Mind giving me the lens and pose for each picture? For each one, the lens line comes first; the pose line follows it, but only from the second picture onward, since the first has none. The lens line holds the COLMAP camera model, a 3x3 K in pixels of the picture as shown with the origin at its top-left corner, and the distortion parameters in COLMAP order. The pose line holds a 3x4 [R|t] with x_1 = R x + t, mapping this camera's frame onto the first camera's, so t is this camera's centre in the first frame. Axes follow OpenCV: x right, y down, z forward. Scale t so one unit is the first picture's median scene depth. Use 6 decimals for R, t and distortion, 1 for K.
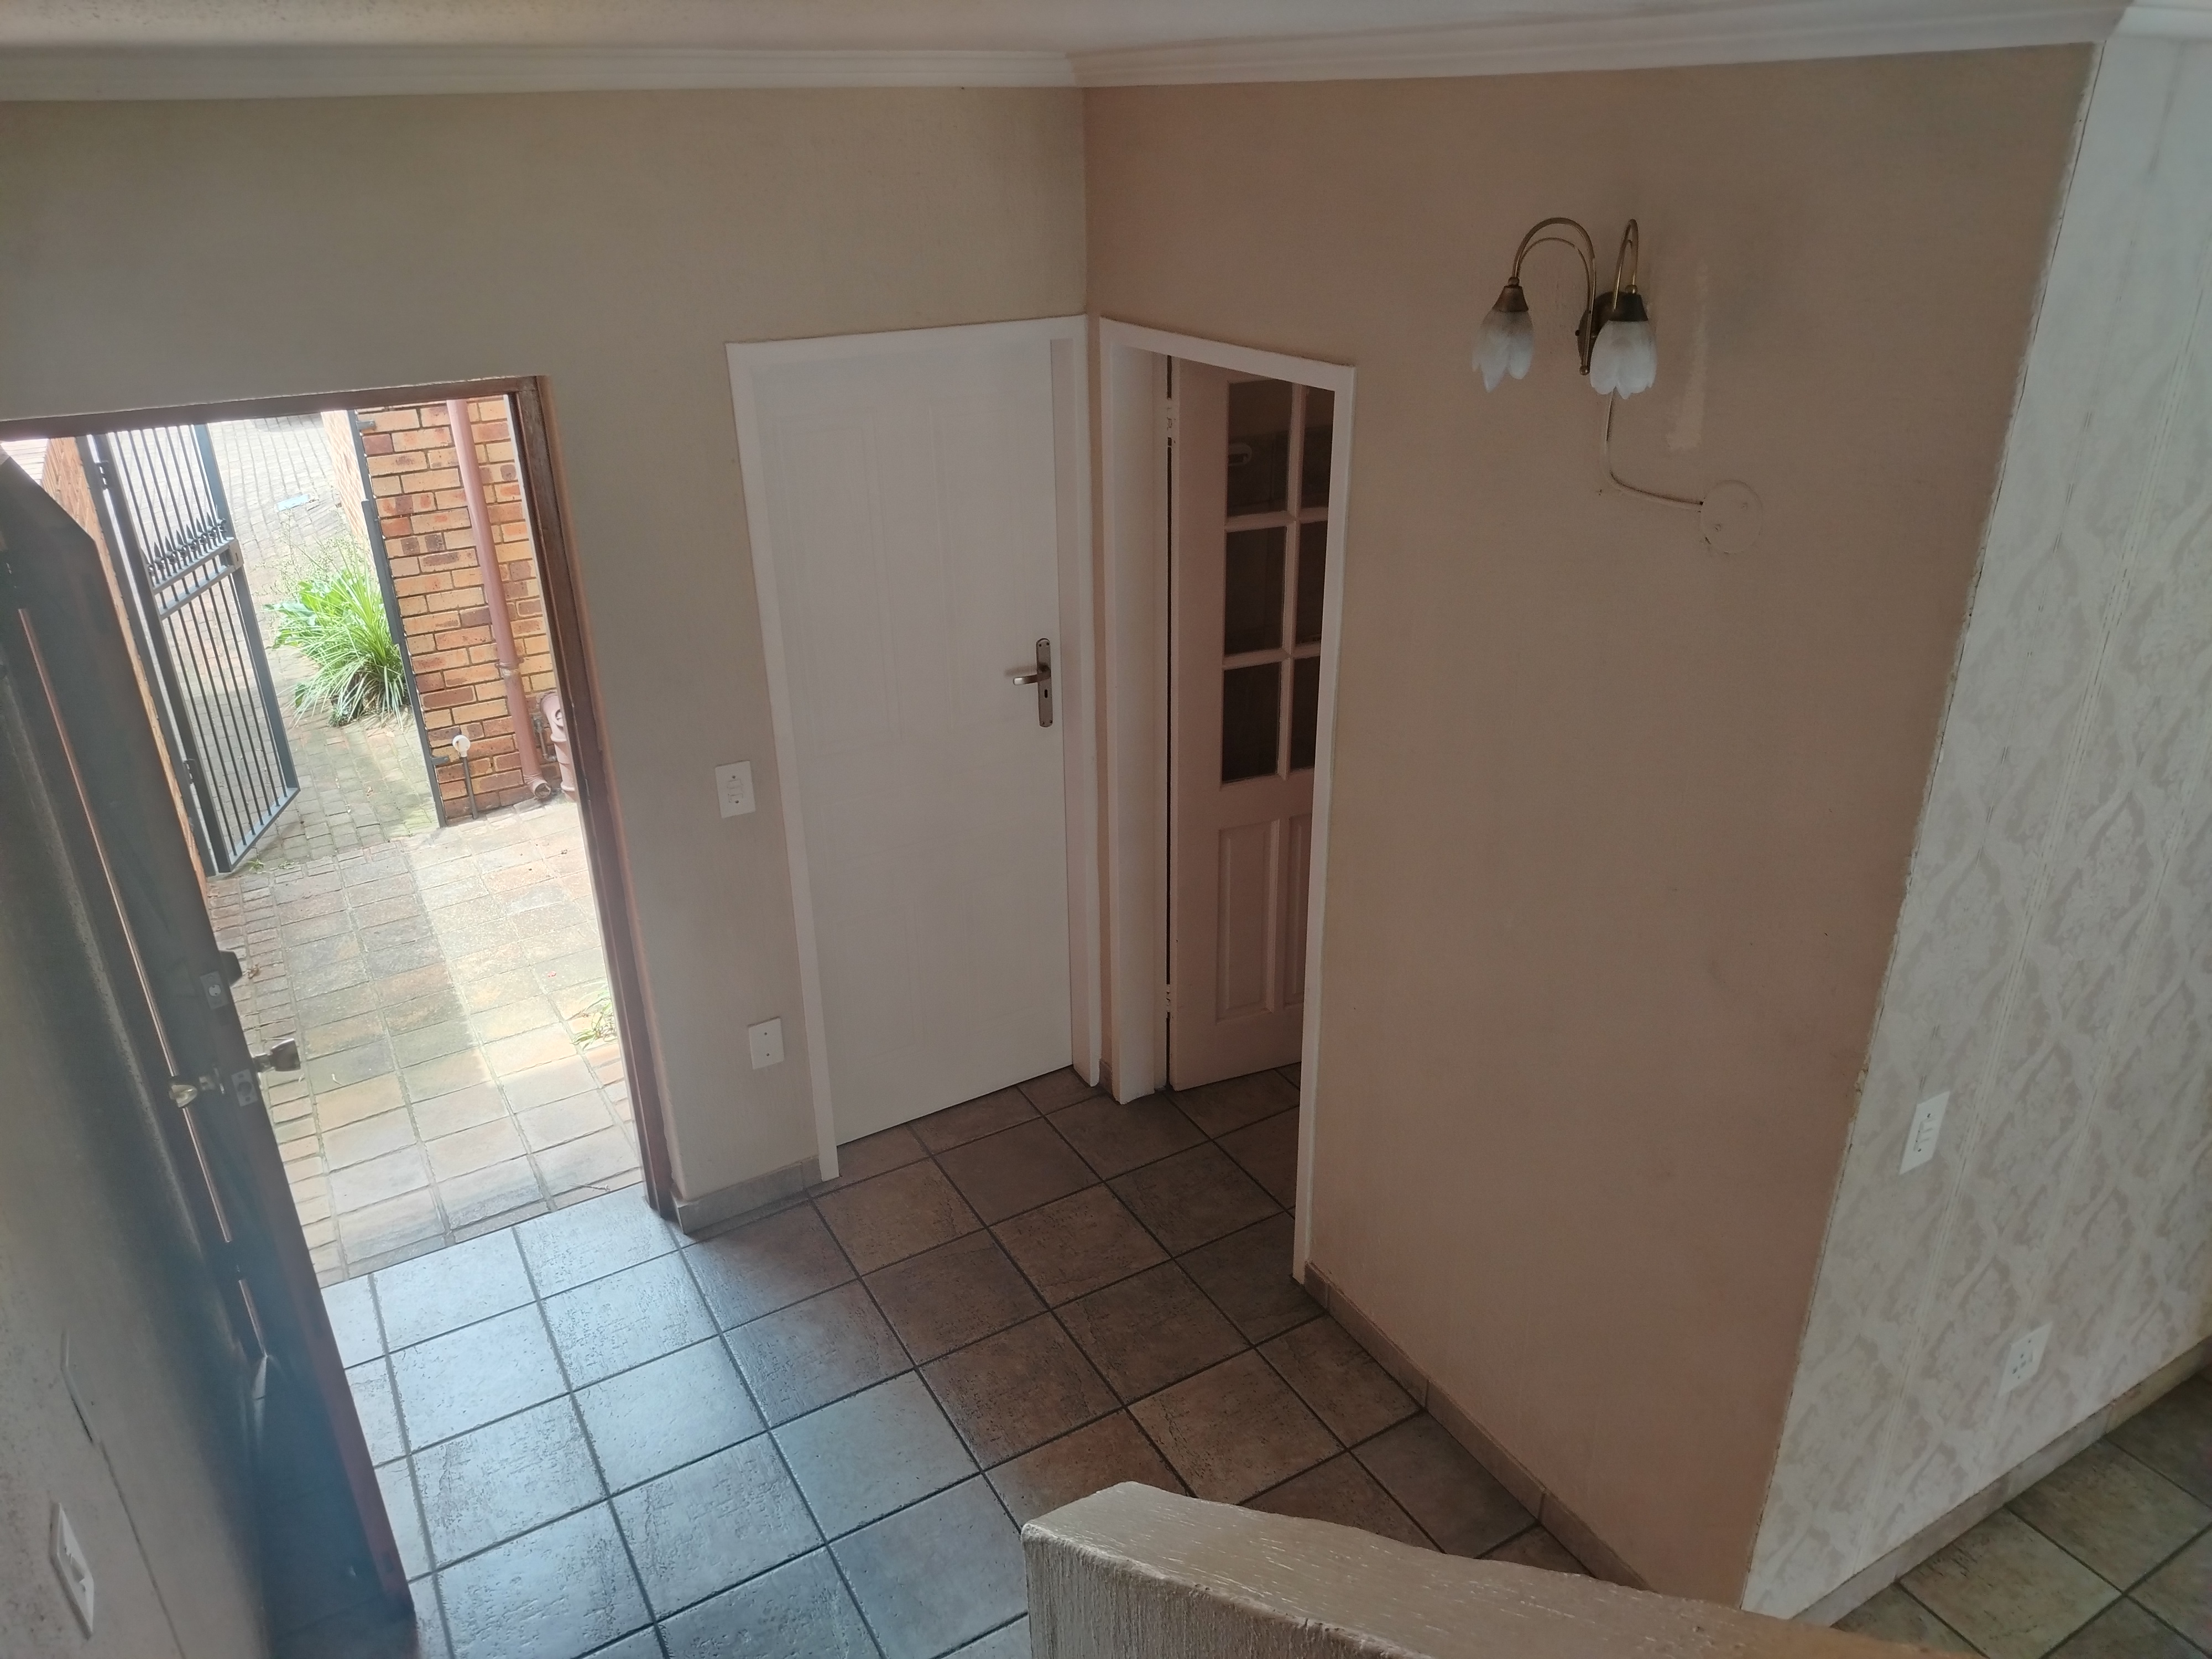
lens RADIAL K [[1517.6, 0, 1137.4], [0, 1517.6, 818.2], [0, 0, 1]] dist [0.082176, -0.160948]
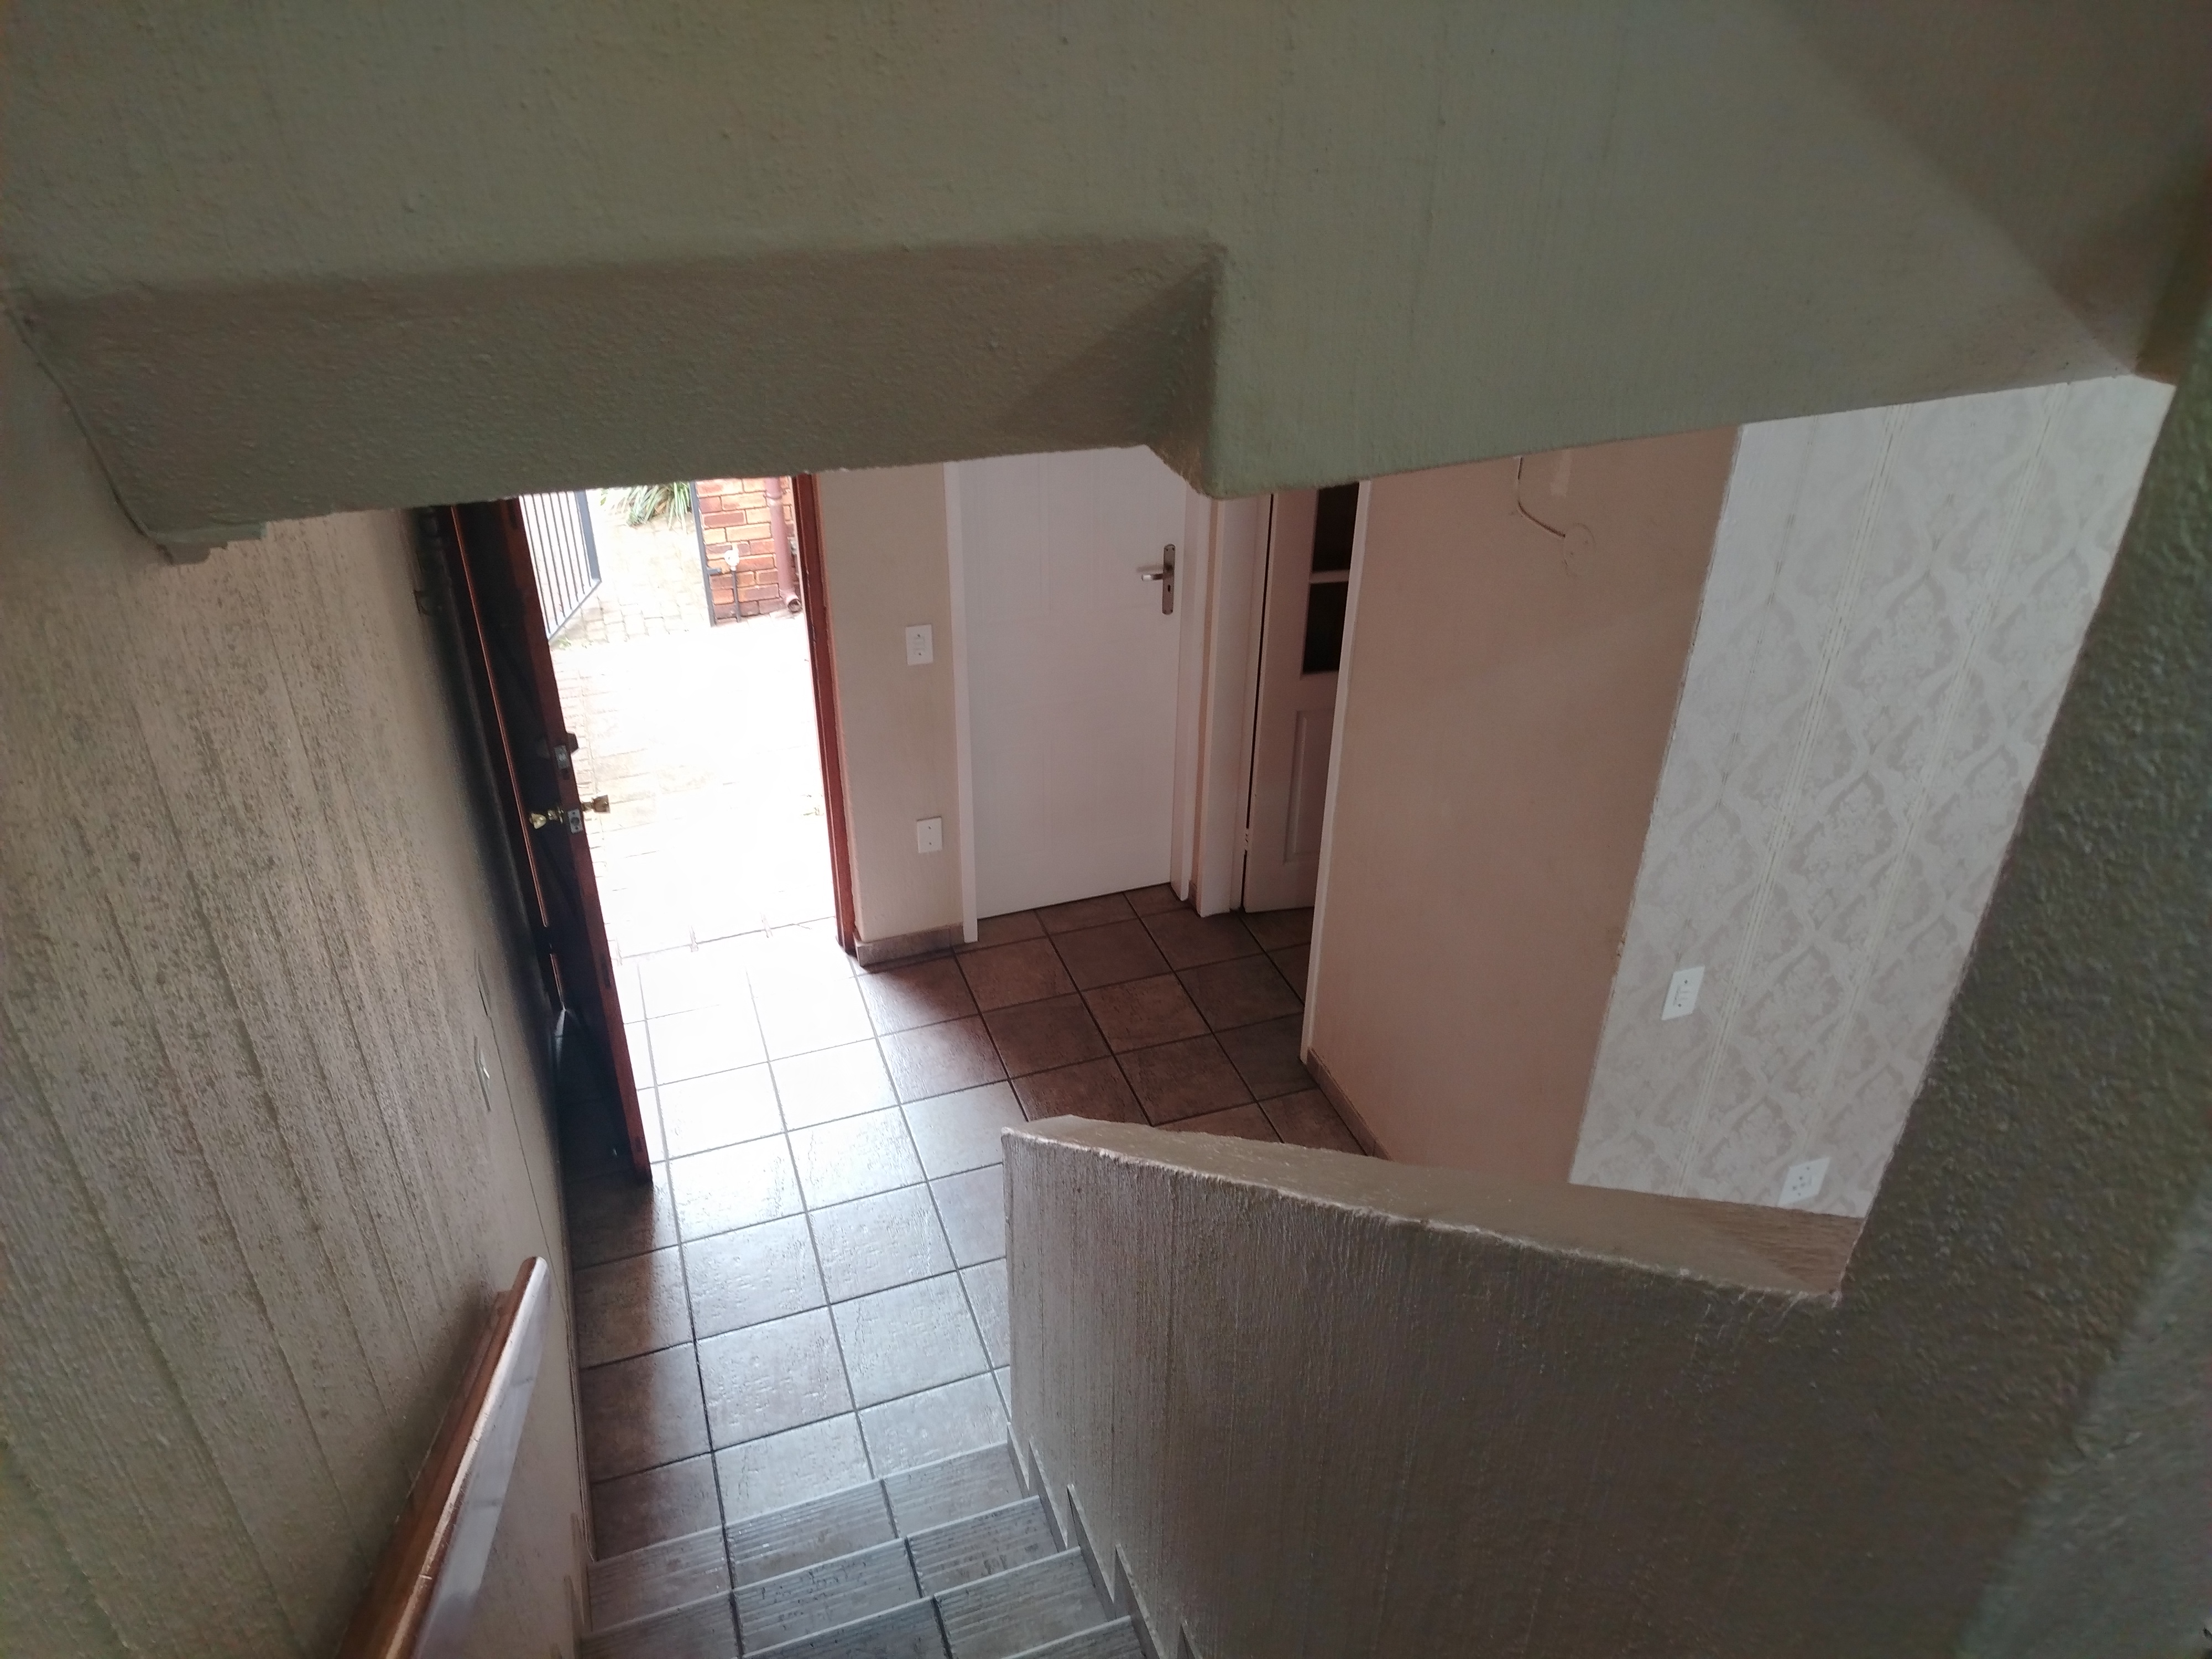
lens RADIAL K [[1517.6, 0, 1137.4], [0, 1517.6, 818.2], [0, 0, 1]] dist [0.082176, -0.160948]
pose [[0.982687, 0.118514, -0.142407, 0.125748], [-0.101801, 0.987611, 0.119421, -0.045120], [0.154796, -0.102856, 0.982578, -0.282019]]
